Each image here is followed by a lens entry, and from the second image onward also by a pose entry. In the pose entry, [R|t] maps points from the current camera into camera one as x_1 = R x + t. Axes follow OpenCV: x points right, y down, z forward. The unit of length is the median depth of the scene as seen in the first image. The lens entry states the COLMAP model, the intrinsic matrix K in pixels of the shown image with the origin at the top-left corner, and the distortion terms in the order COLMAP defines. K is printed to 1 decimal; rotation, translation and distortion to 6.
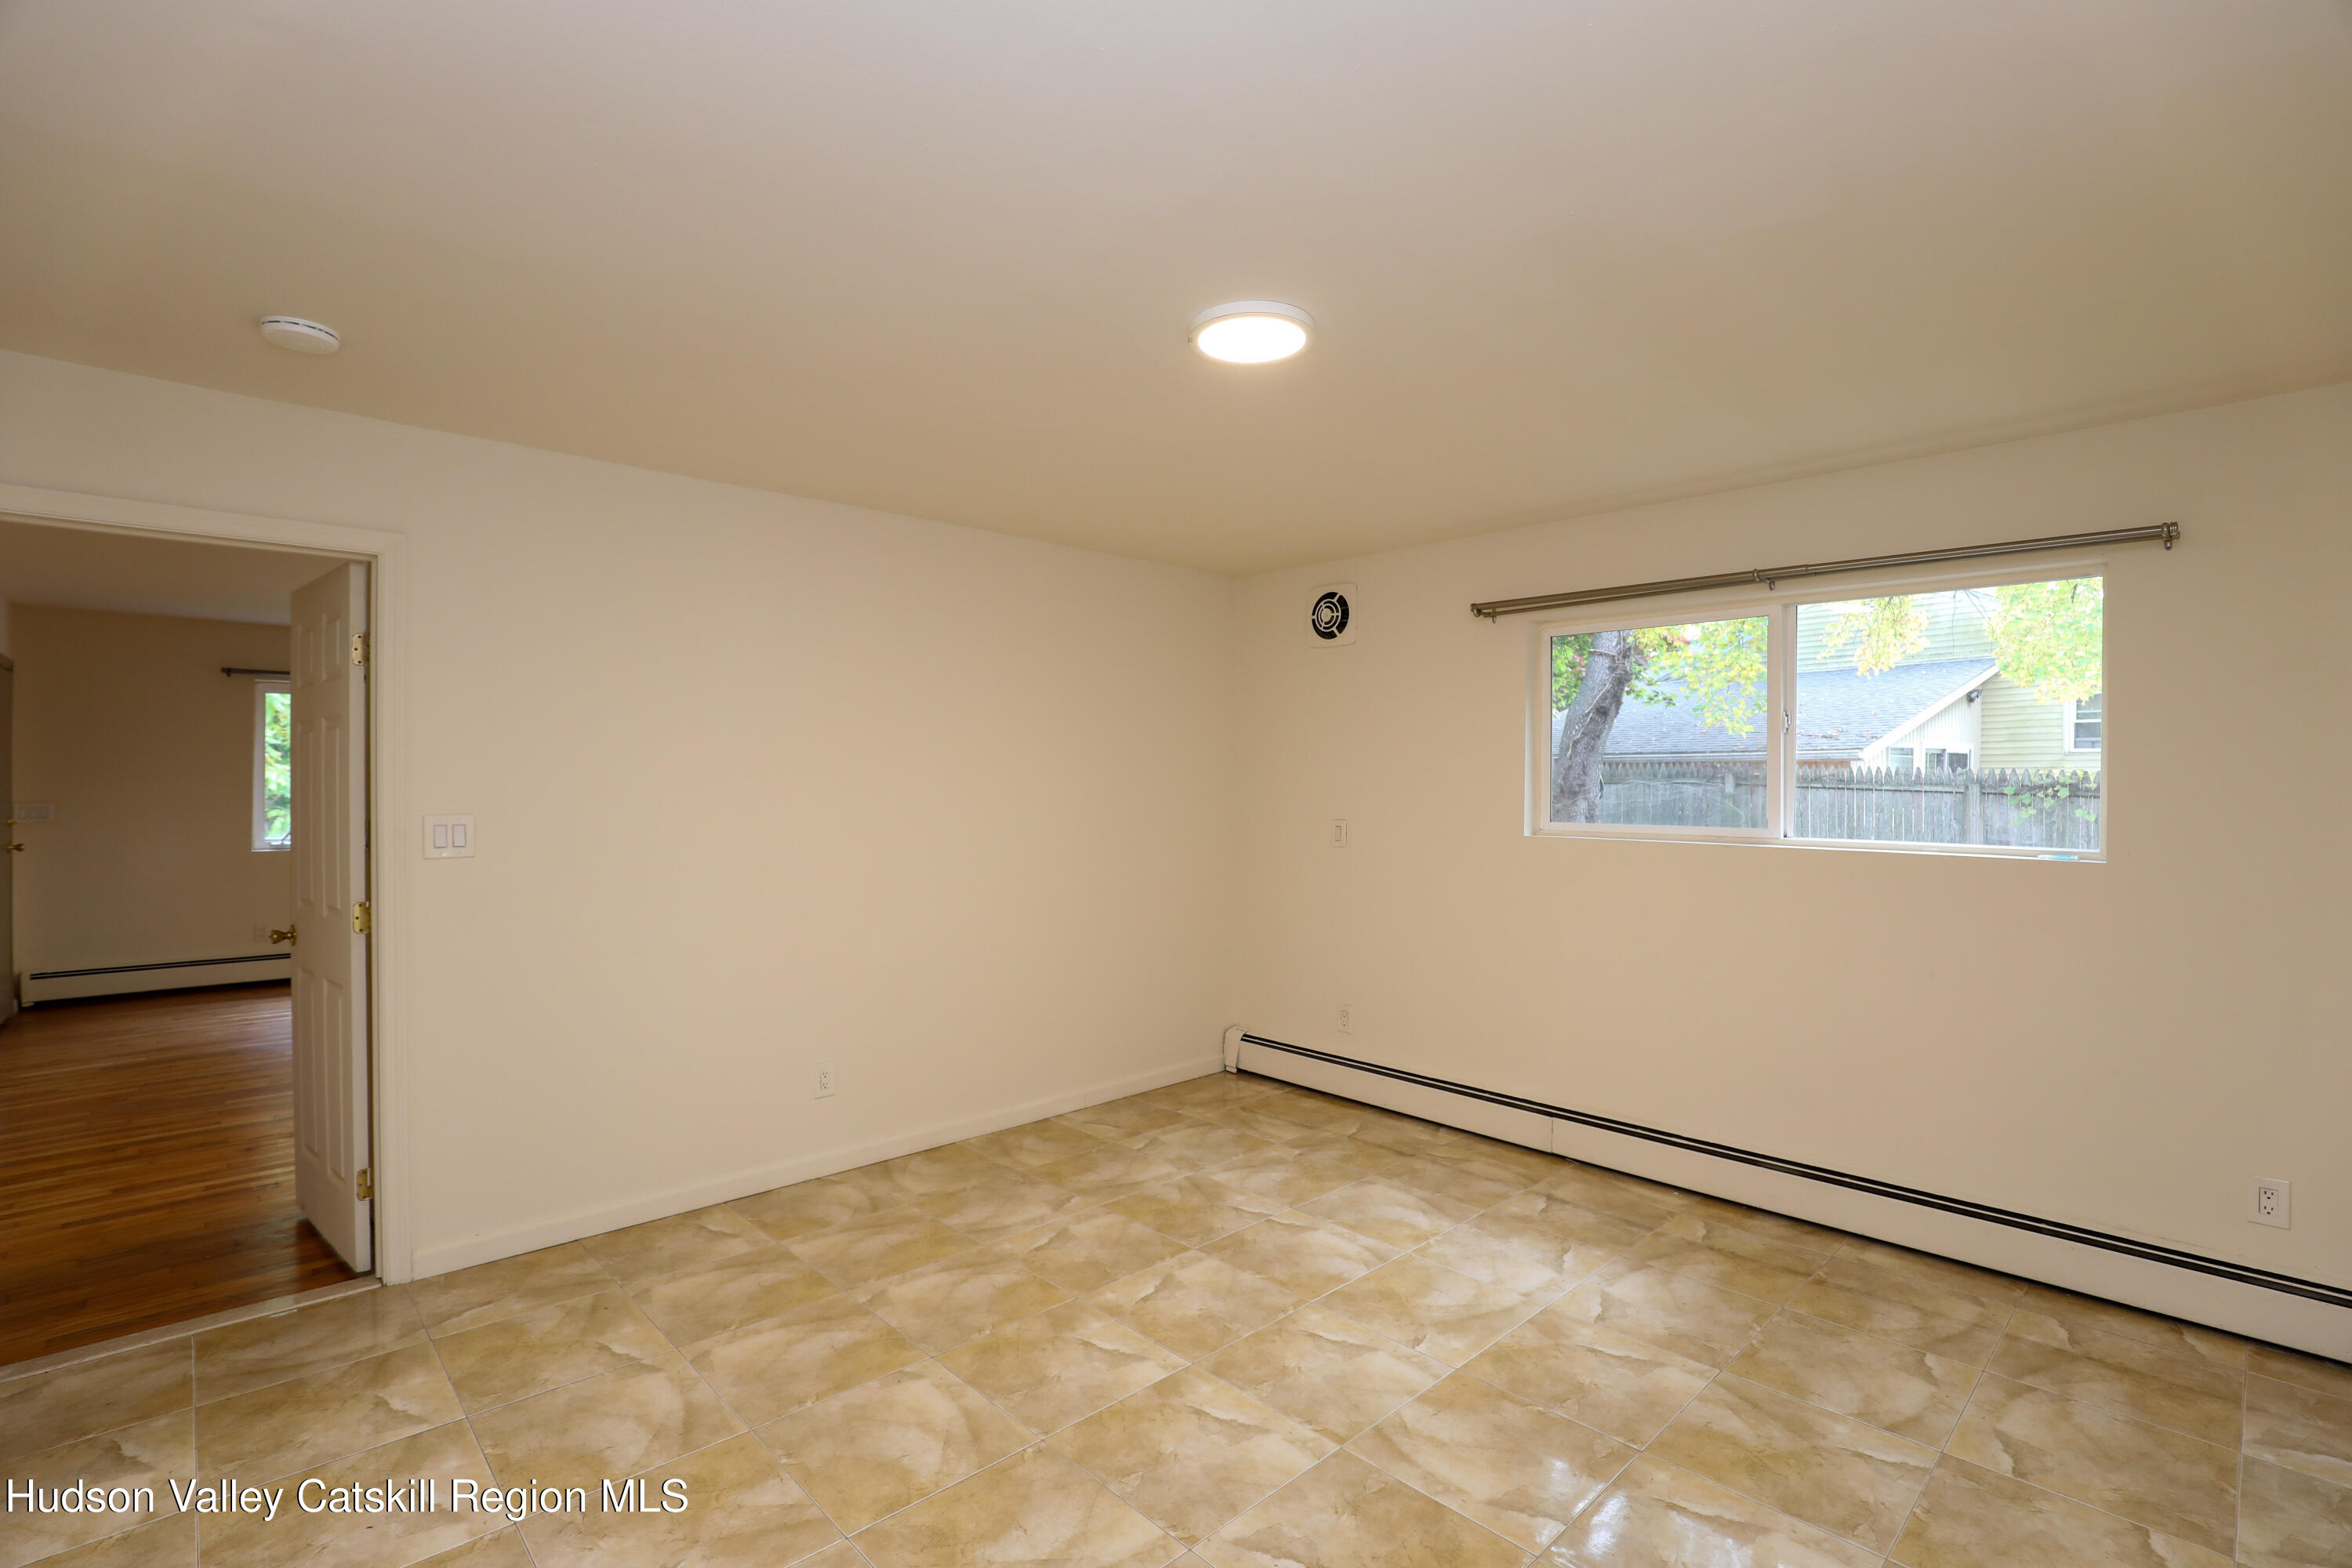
lens RADIAL K [[1078.8, 0, 1173.5], [0, 1078.8, 797.9], [0, 0, 1]] dist [-0.030705, 0.007145]
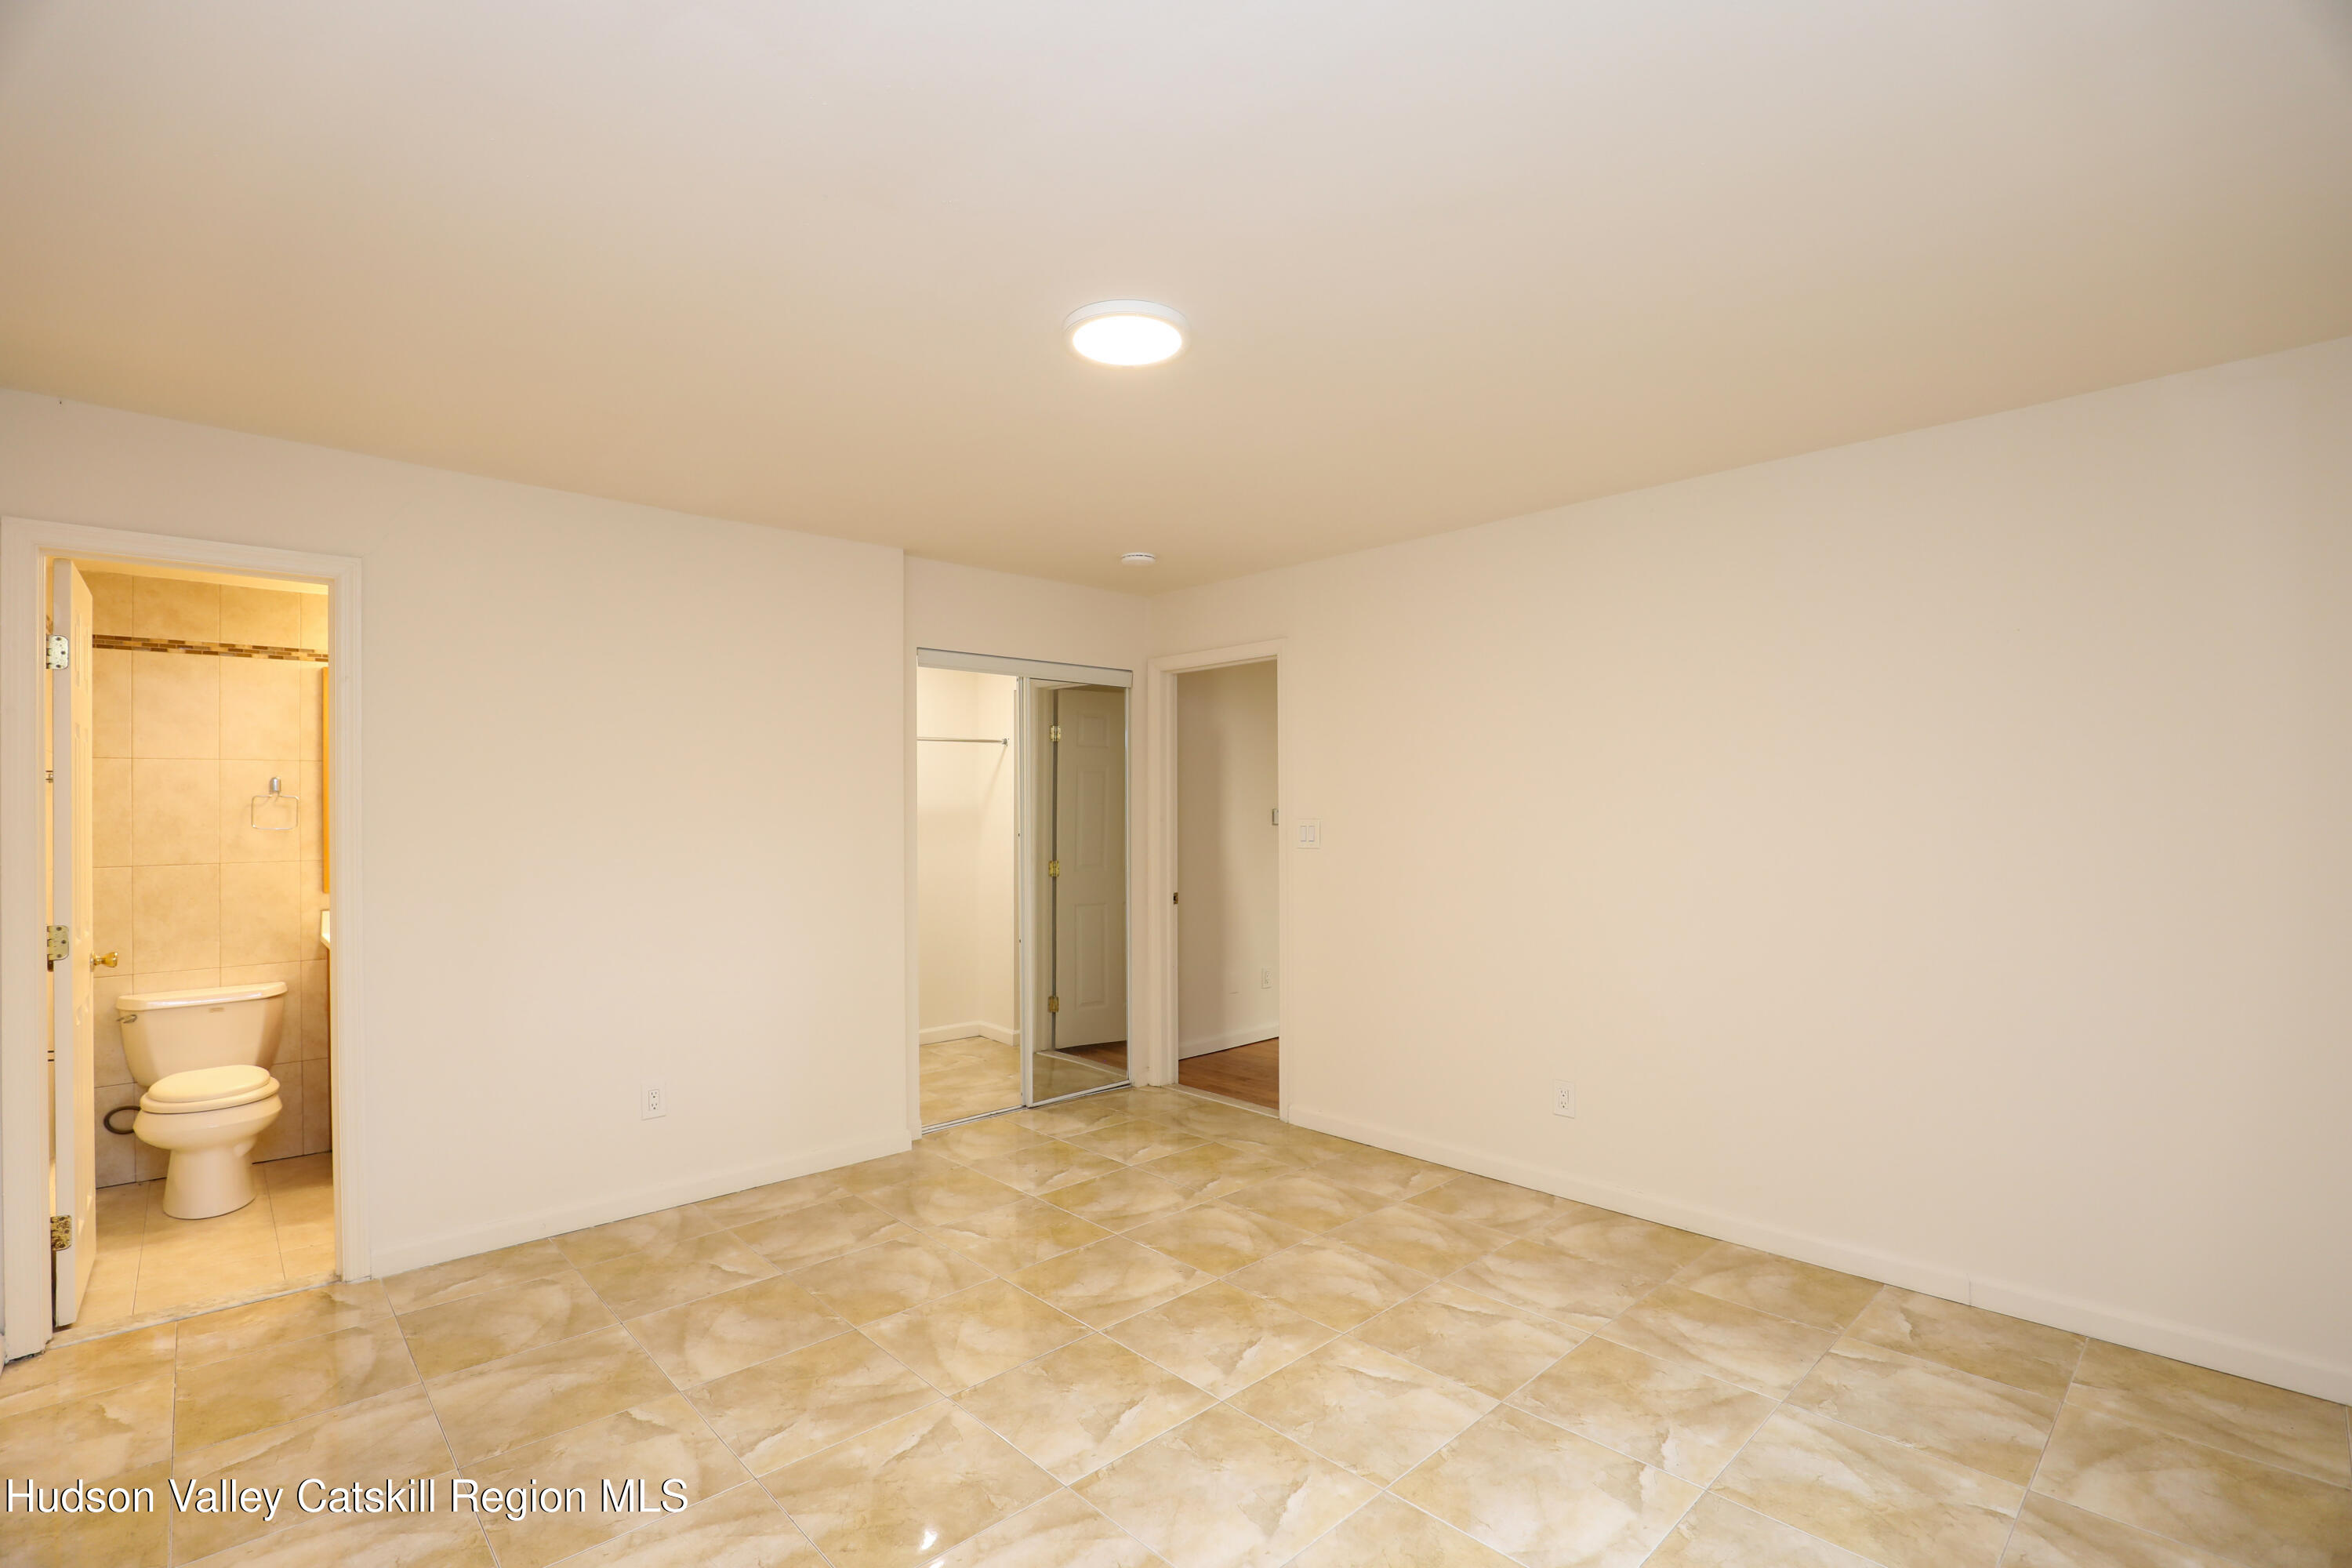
lens RADIAL K [[1078.8, 0, 1173.5], [0, 1078.8, 797.9], [0, 0, 1]] dist [-0.030705, 0.007145]
pose [[-0.007263, -0.014199, -0.999873, 0.785940], [-0.011006, 0.999840, -0.014118, 0.007787], [0.999913, 0.010902, -0.007418, 0.776729]]
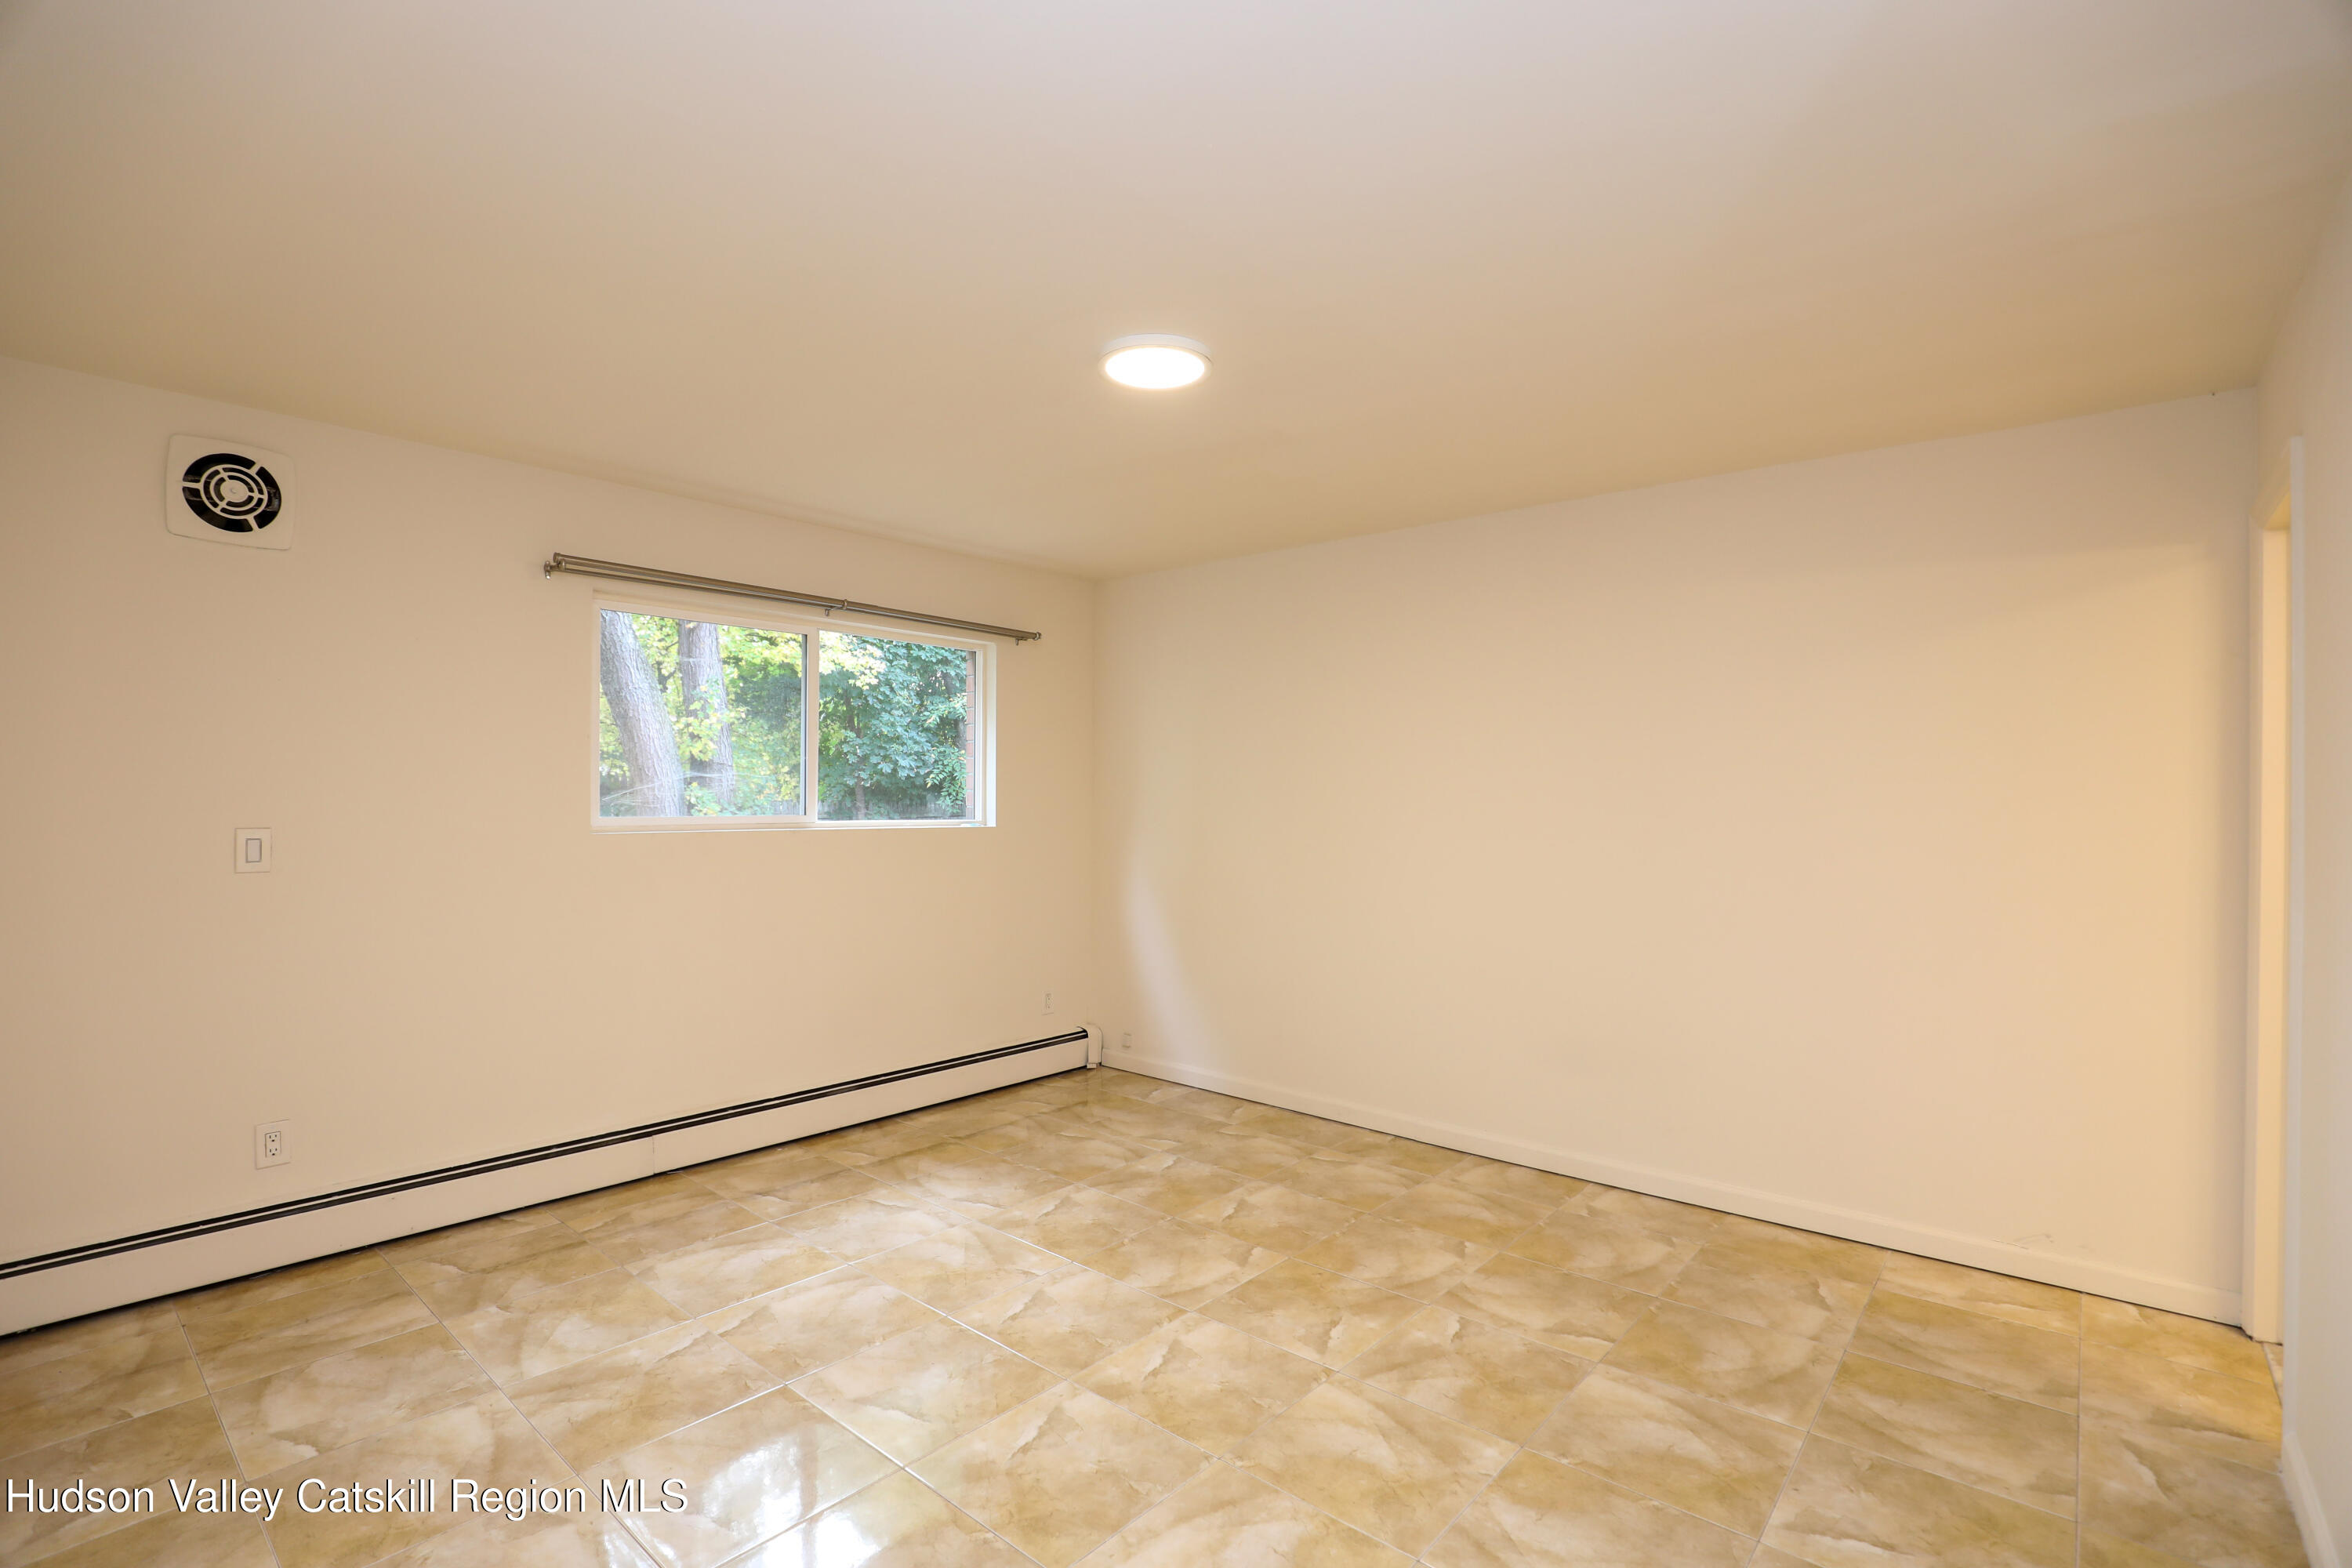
lens RADIAL K [[1078.8, 0, 1173.5], [0, 1078.8, 797.9], [0, 0, 1]] dist [-0.030705, 0.007145]
pose [[-0.094858, -0.009591, 0.995445, -0.756756], [0.008461, 0.999910, 0.010441, 0.001496], [-0.995455, 0.009412, -0.094768, 0.802530]]
